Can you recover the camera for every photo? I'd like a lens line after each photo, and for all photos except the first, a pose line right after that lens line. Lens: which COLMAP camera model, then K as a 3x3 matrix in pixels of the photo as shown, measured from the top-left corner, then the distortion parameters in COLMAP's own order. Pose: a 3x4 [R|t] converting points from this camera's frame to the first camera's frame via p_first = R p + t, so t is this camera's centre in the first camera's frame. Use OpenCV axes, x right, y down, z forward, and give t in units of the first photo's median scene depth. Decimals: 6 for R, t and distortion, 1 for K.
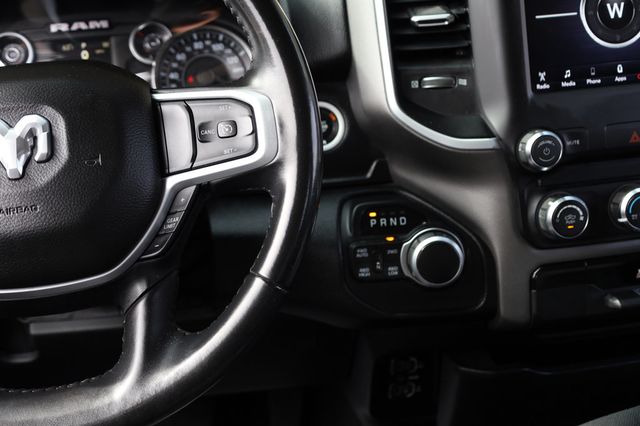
lens RADIAL K [[713.5, 0, 320.0], [0, 713.5, 213.0], [0, 0, 1]] dist [-0.000170, 0.010688]
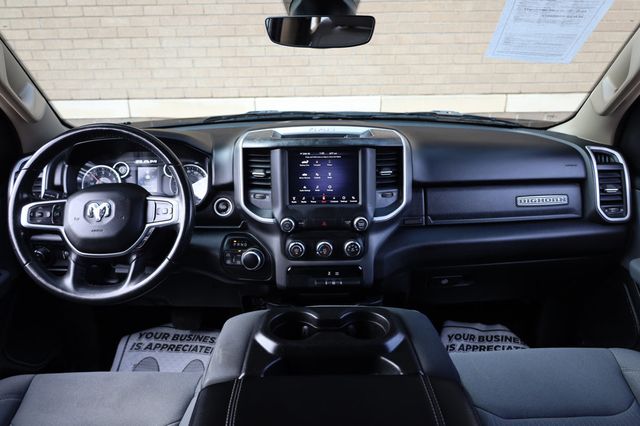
lens RADIAL K [[449.4, 0, 320.0], [0, 449.4, 213.0], [0, 0, 1]] dist [0.013067, -0.000155]
pose [[0.989445, 0.093251, -0.110921, 0.599939], [-0.097514, 0.994665, -0.033639, -0.083093], [0.107192, 0.044100, 0.993260, -0.714811]]
